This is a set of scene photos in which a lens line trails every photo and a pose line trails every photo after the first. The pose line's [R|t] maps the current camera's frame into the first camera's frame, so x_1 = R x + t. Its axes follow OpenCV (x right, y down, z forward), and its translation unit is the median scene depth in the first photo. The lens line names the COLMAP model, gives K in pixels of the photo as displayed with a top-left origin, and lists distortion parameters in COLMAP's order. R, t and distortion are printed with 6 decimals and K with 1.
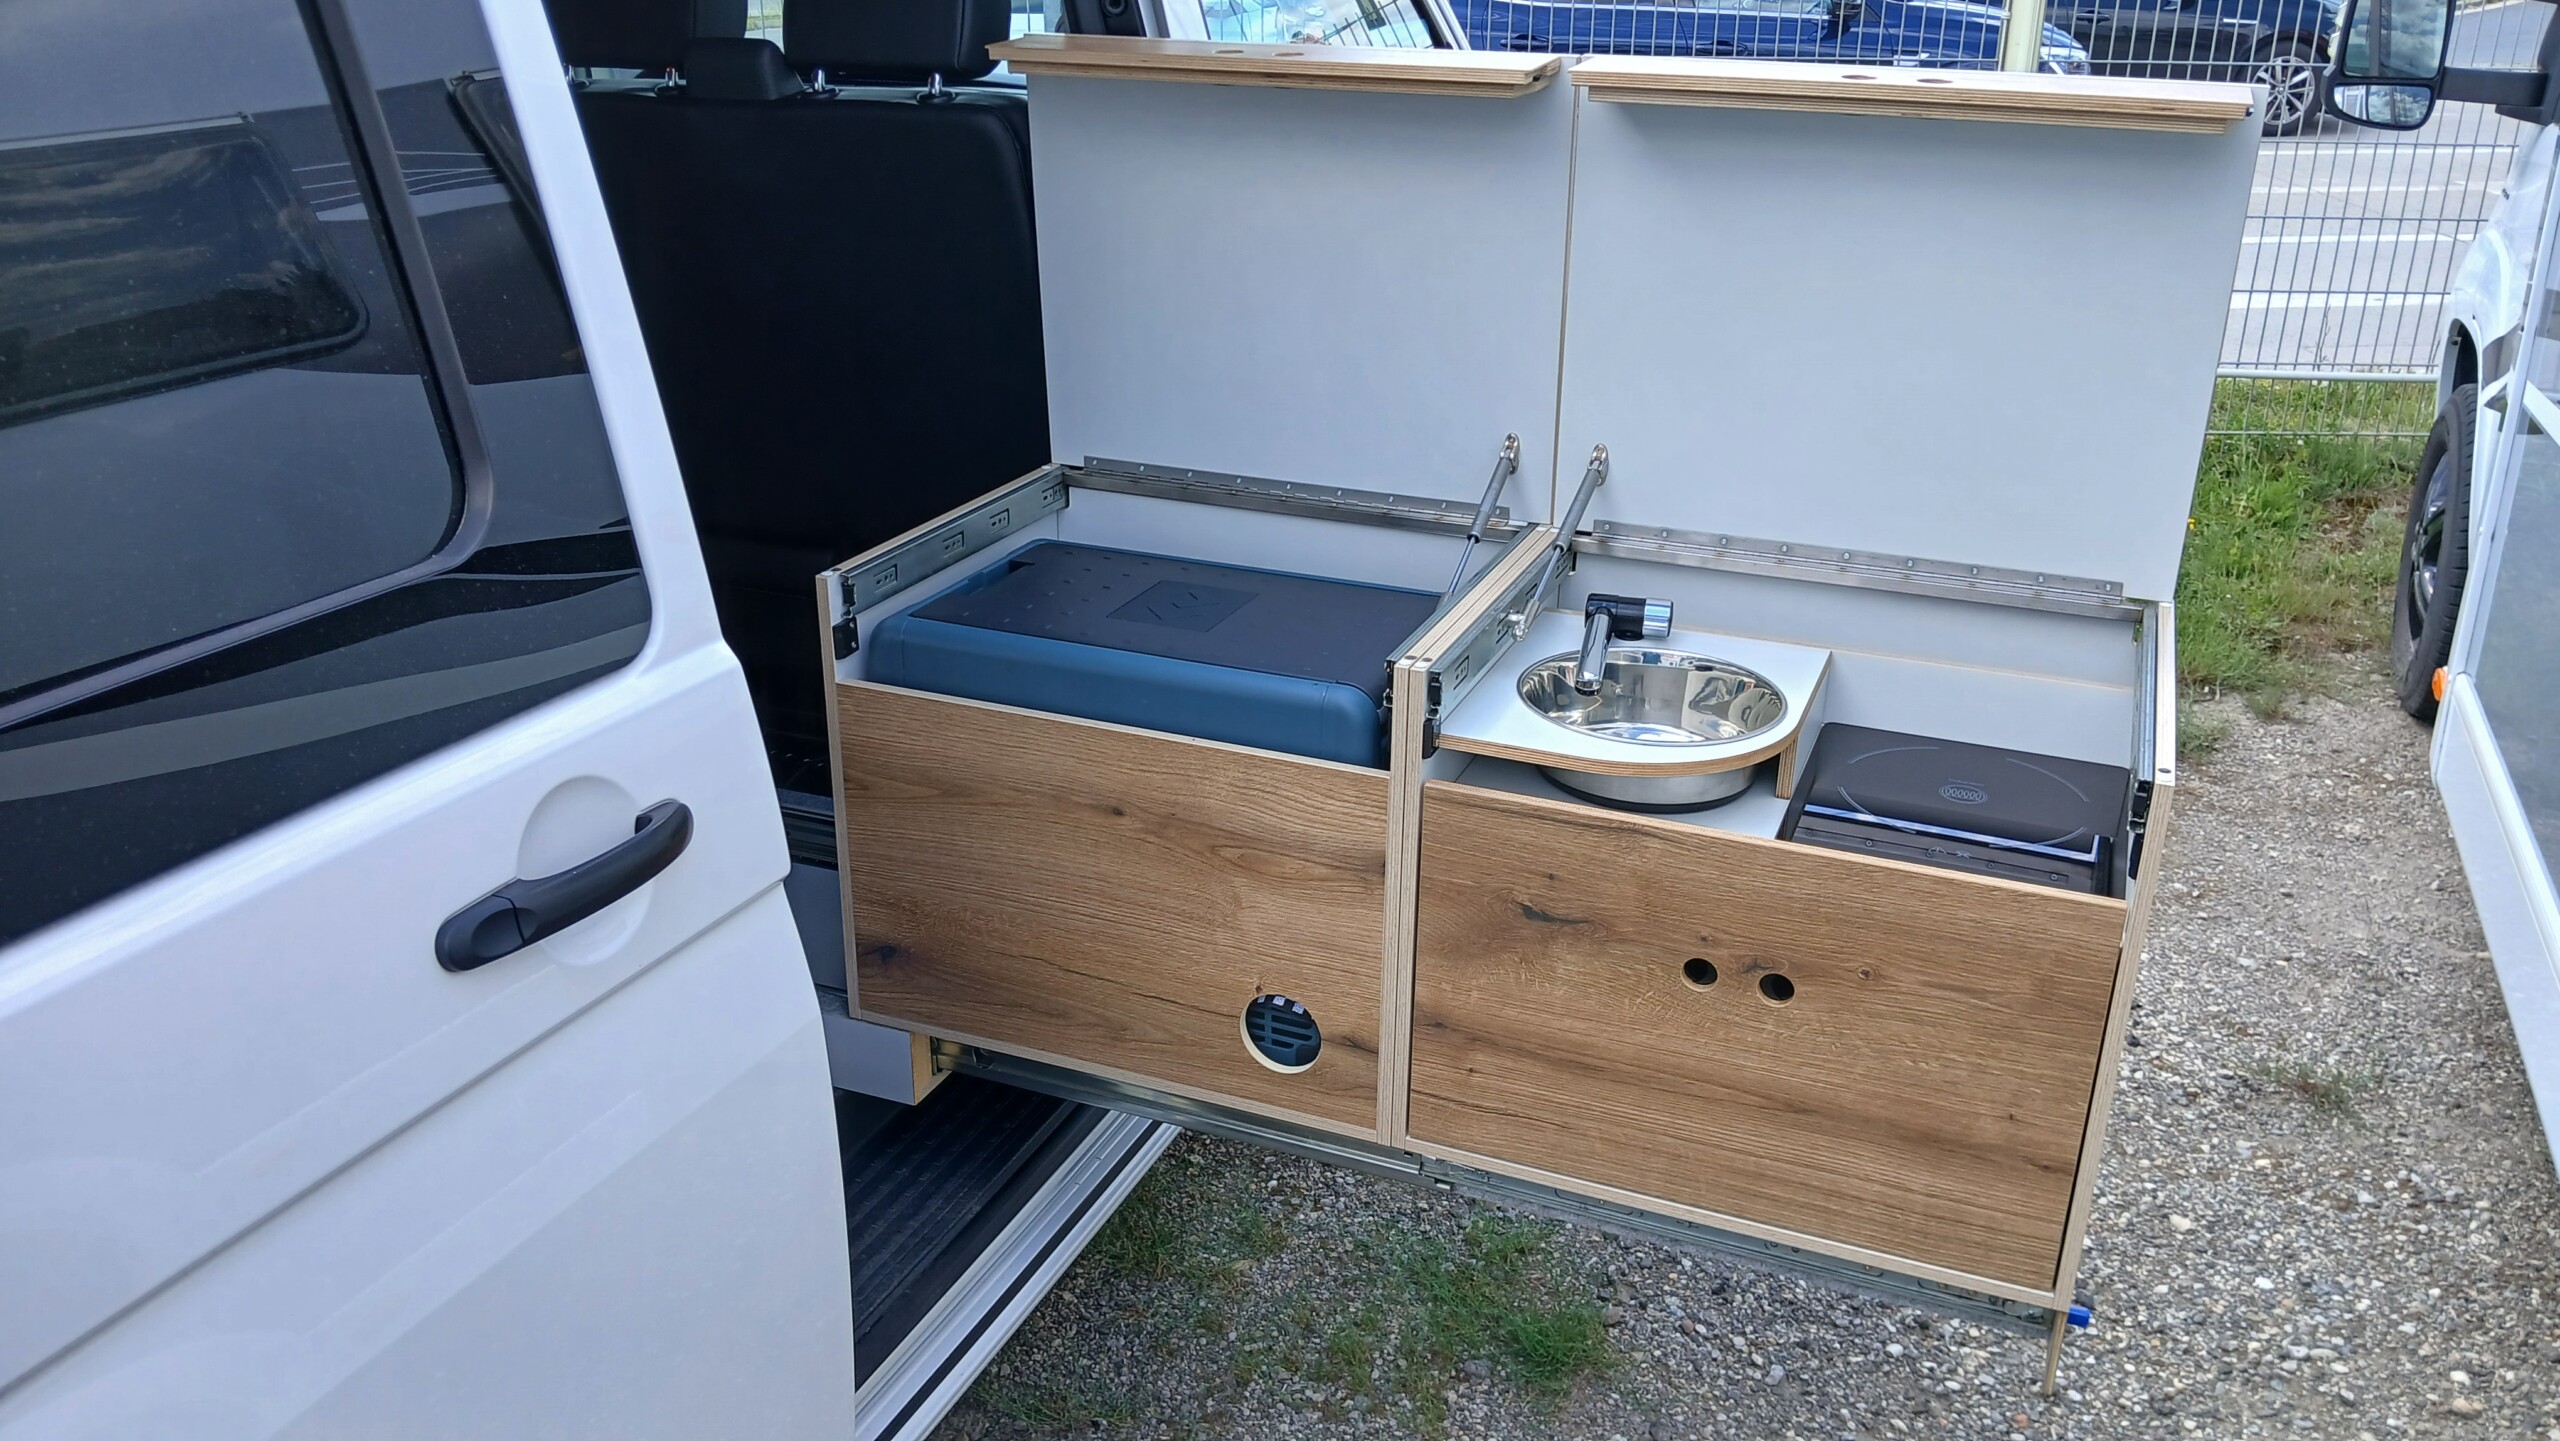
lens RADIAL K [[1989.9, 0, 1266.0], [0, 1989.9, 731.5], [0, 0, 1]] dist [-0.002412, -0.033391]
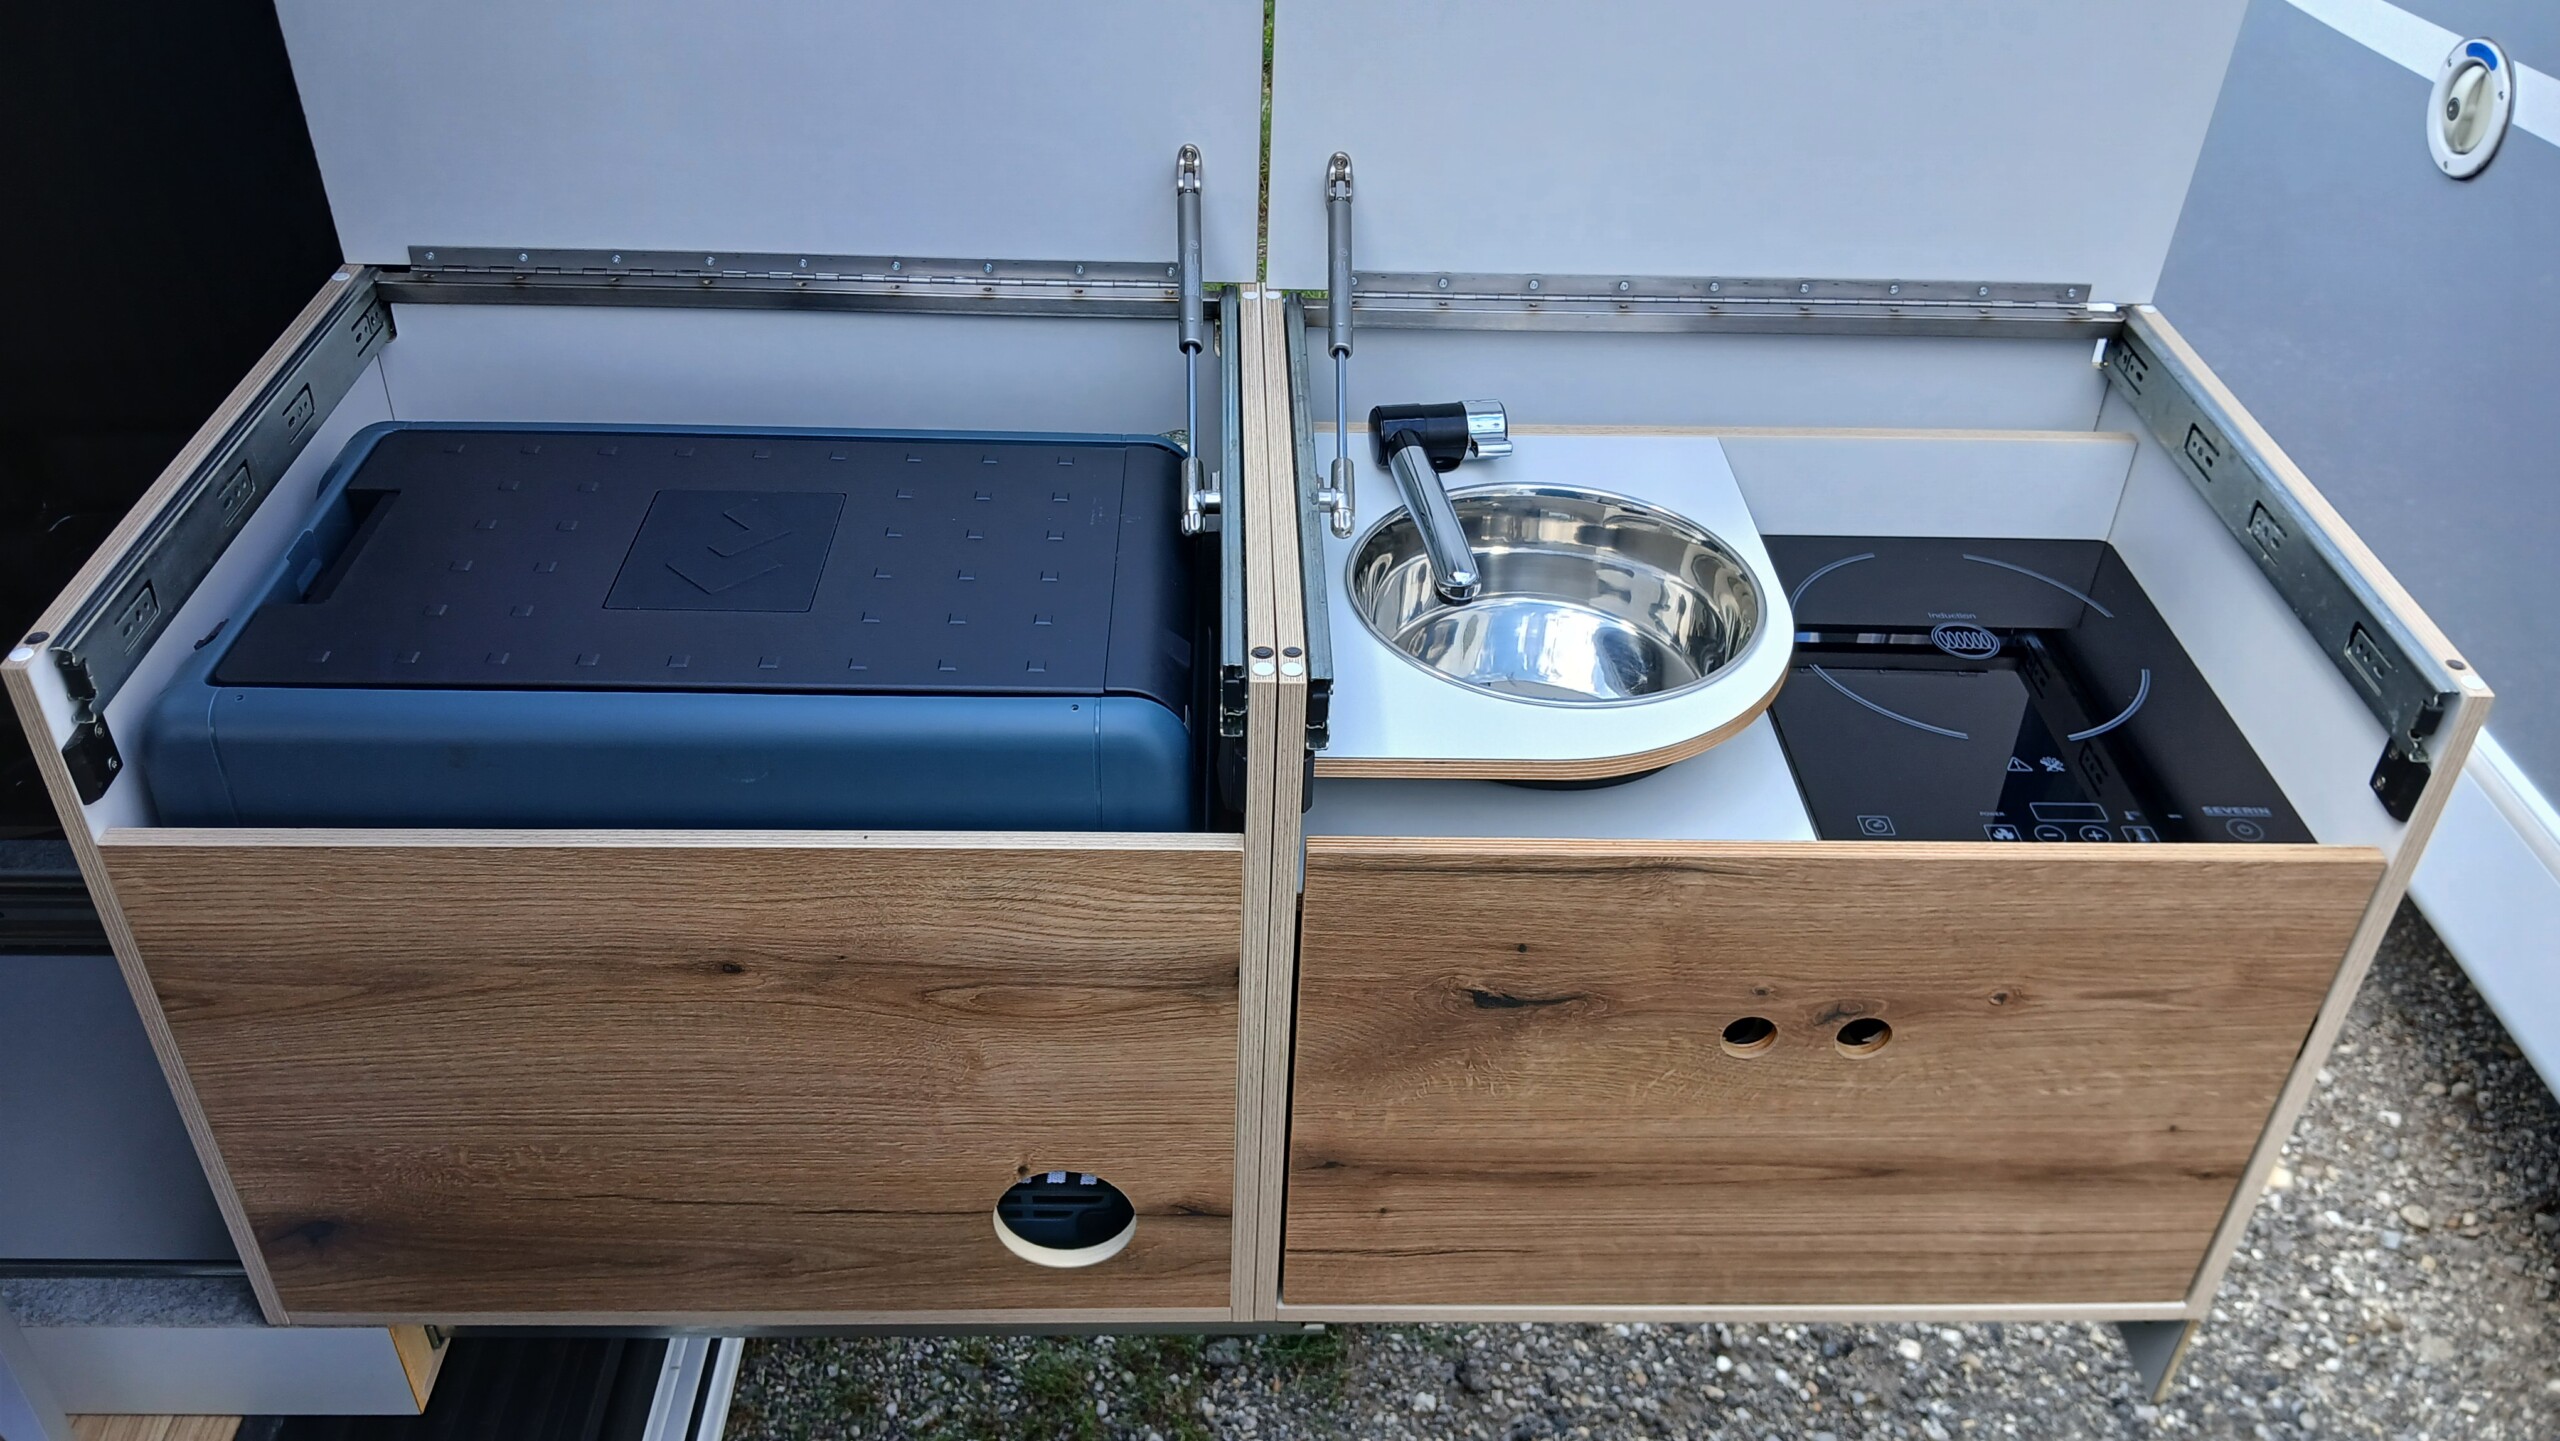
lens RADIAL K [[1989.9, 0, 1292.9], [0, 1989.9, 726.3], [0, 0, 1]] dist [-0.002412, -0.033391]
pose [[0.907420, -0.227046, 0.353609, -0.115789], [0.133174, 0.953475, 0.270461, -0.157853], [-0.398565, -0.198330, 0.895439, 0.456143]]
